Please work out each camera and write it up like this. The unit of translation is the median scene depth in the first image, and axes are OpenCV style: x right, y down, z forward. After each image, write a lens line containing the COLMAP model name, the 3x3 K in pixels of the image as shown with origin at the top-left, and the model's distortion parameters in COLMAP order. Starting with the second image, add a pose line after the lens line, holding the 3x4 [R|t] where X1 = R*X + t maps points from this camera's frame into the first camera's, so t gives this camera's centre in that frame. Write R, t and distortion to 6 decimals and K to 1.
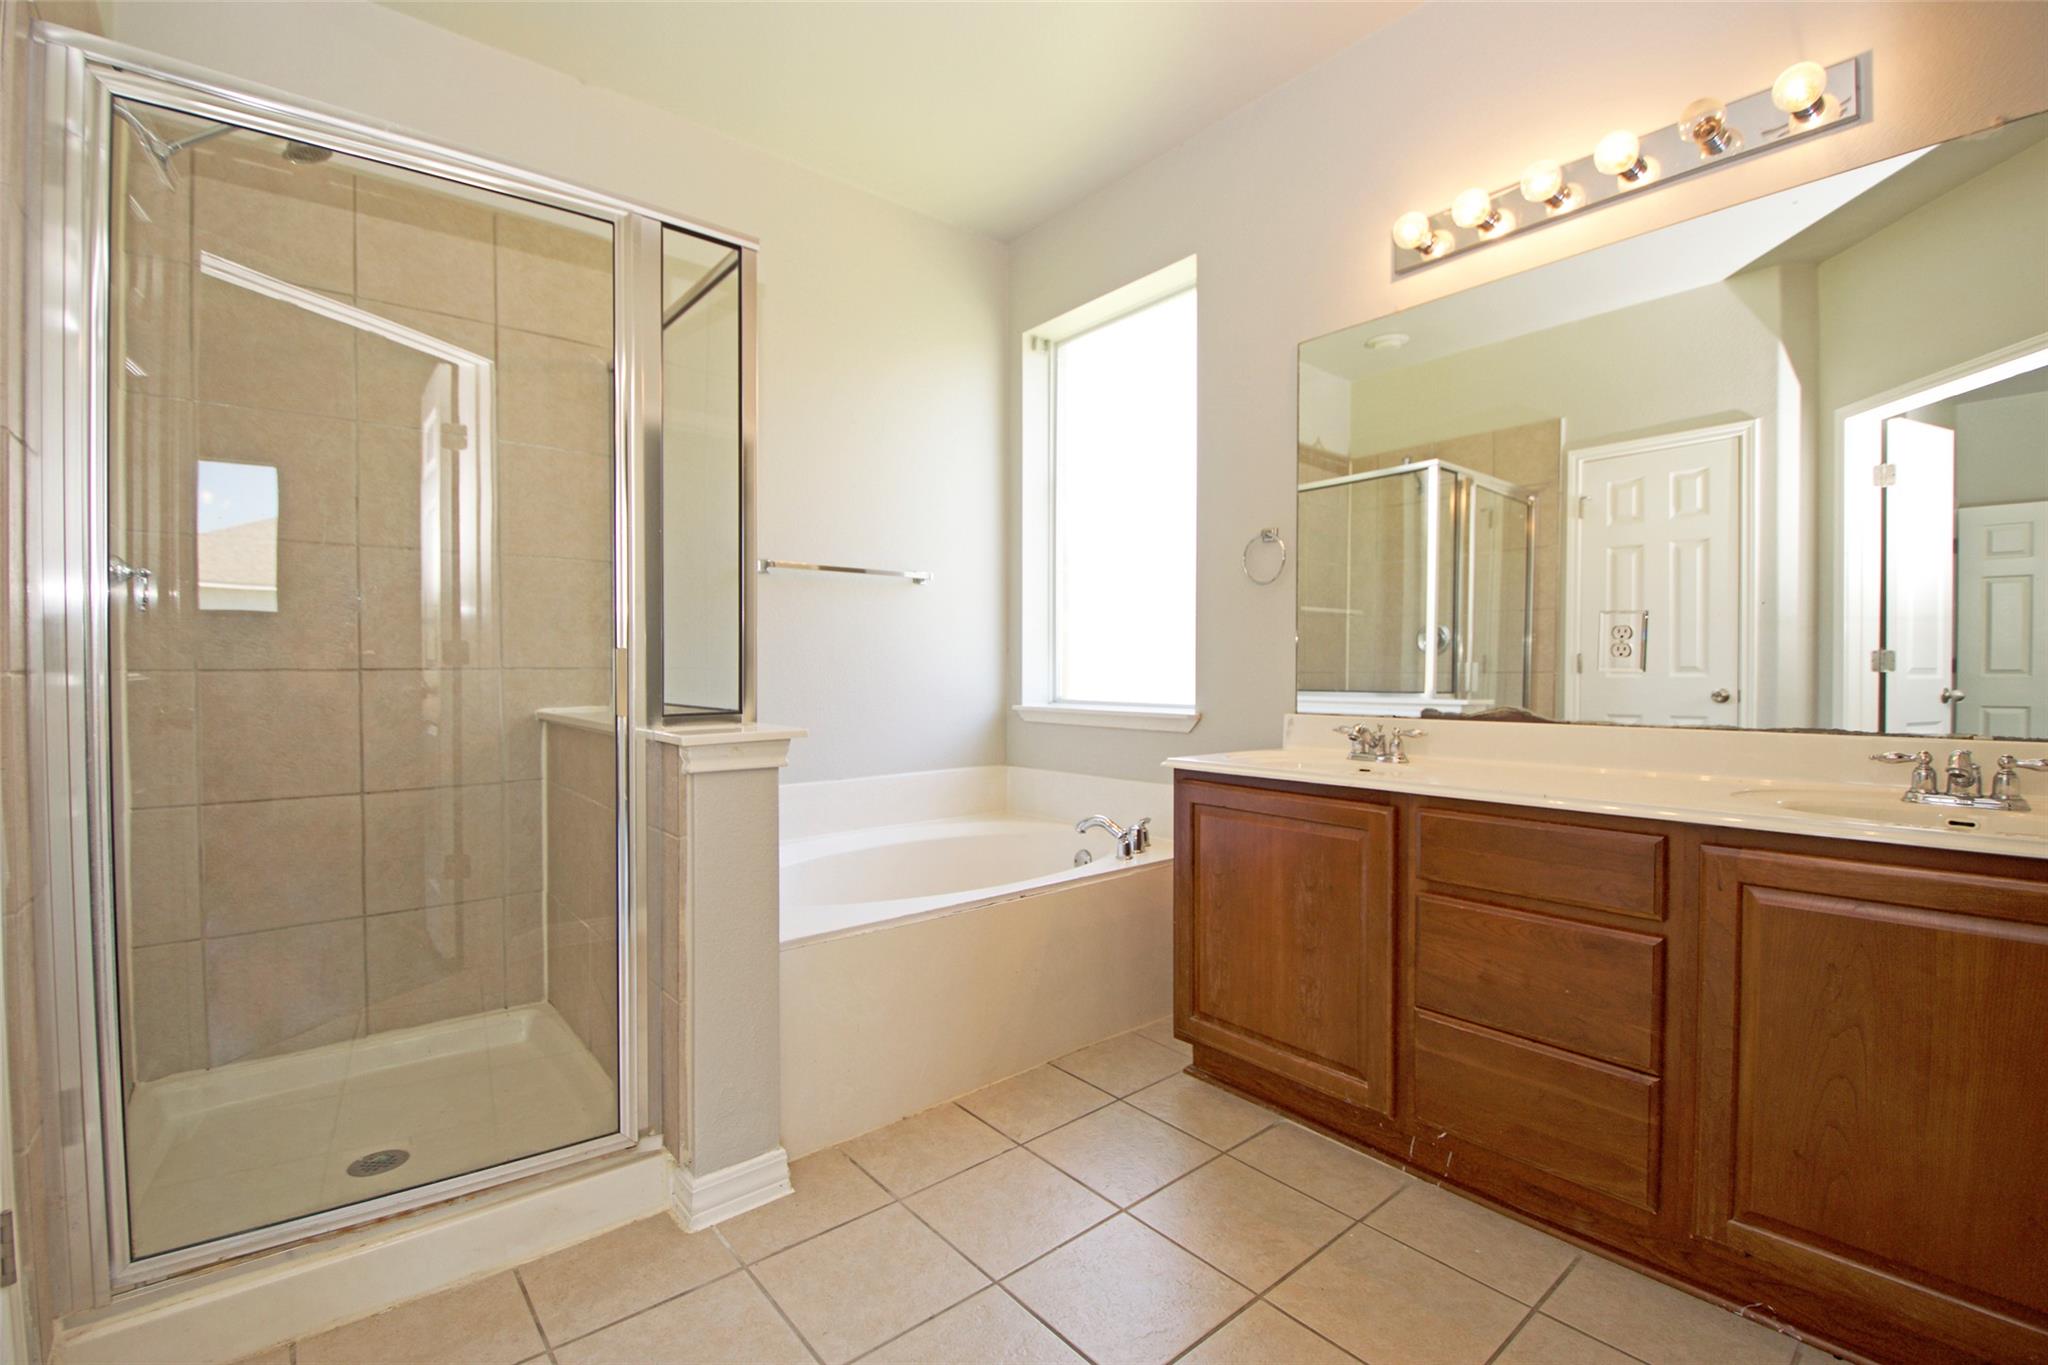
lens RADIAL K [[893.7, 0, 1015.6], [0, 893.7, 680.5], [0, 0, 1]] dist [0.005231, -0.015470]
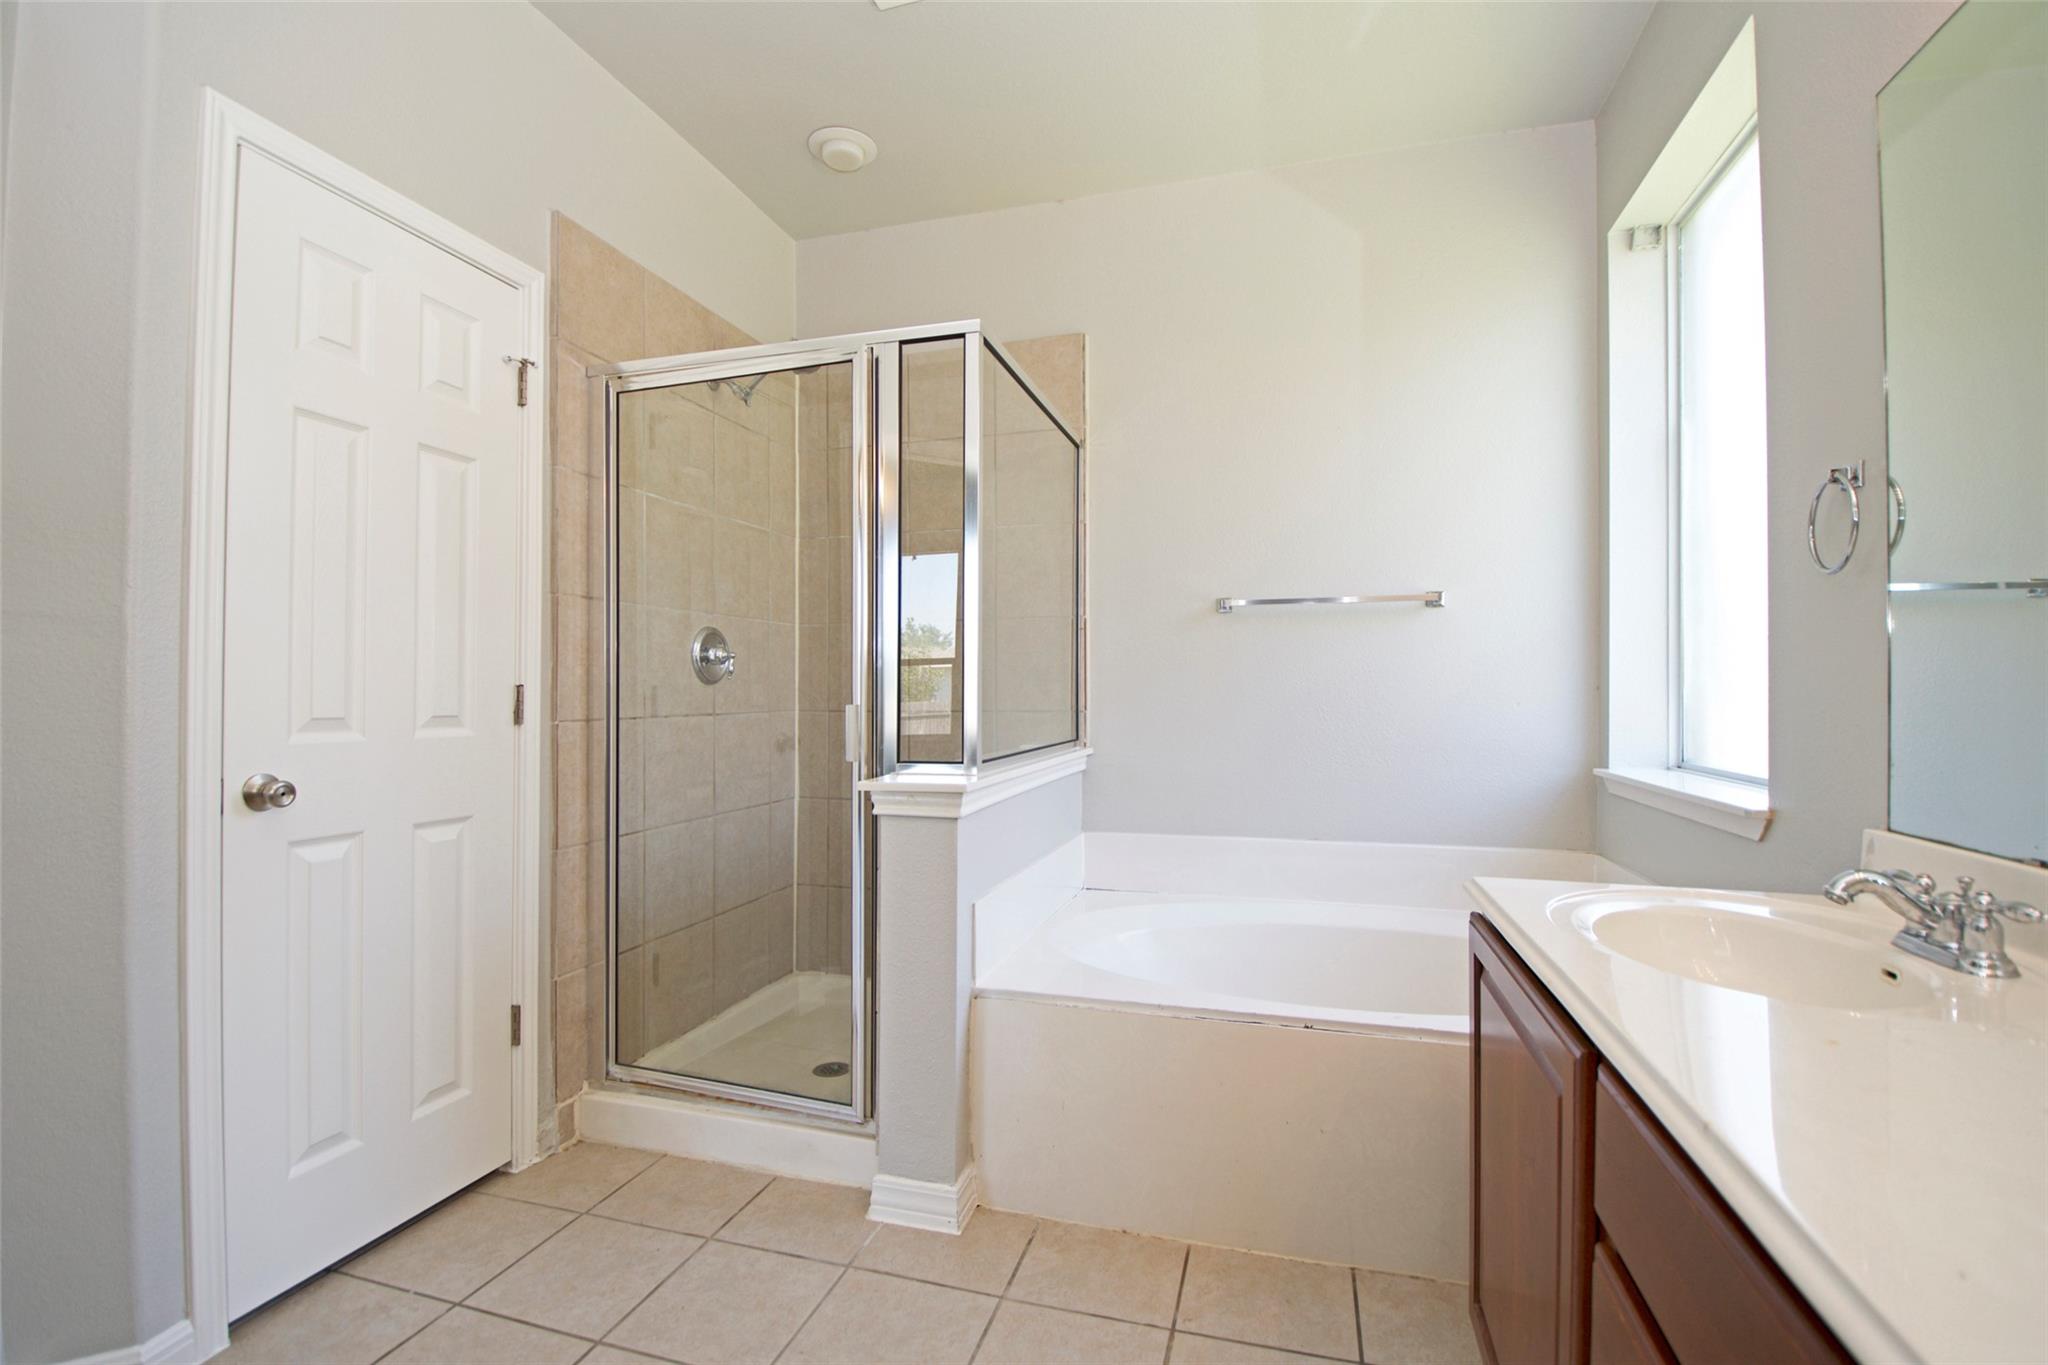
lens RADIAL K [[893.7, 0, 1007.6], [0, 893.7, 683.8], [0, 0, 1]] dist [0.005231, -0.015470]
pose [[0.557085, -0.007617, -0.830421, 0.612651], [-0.010856, 0.999806, -0.016453, -0.041776], [0.830385, 0.018180, 0.556894, 0.445168]]
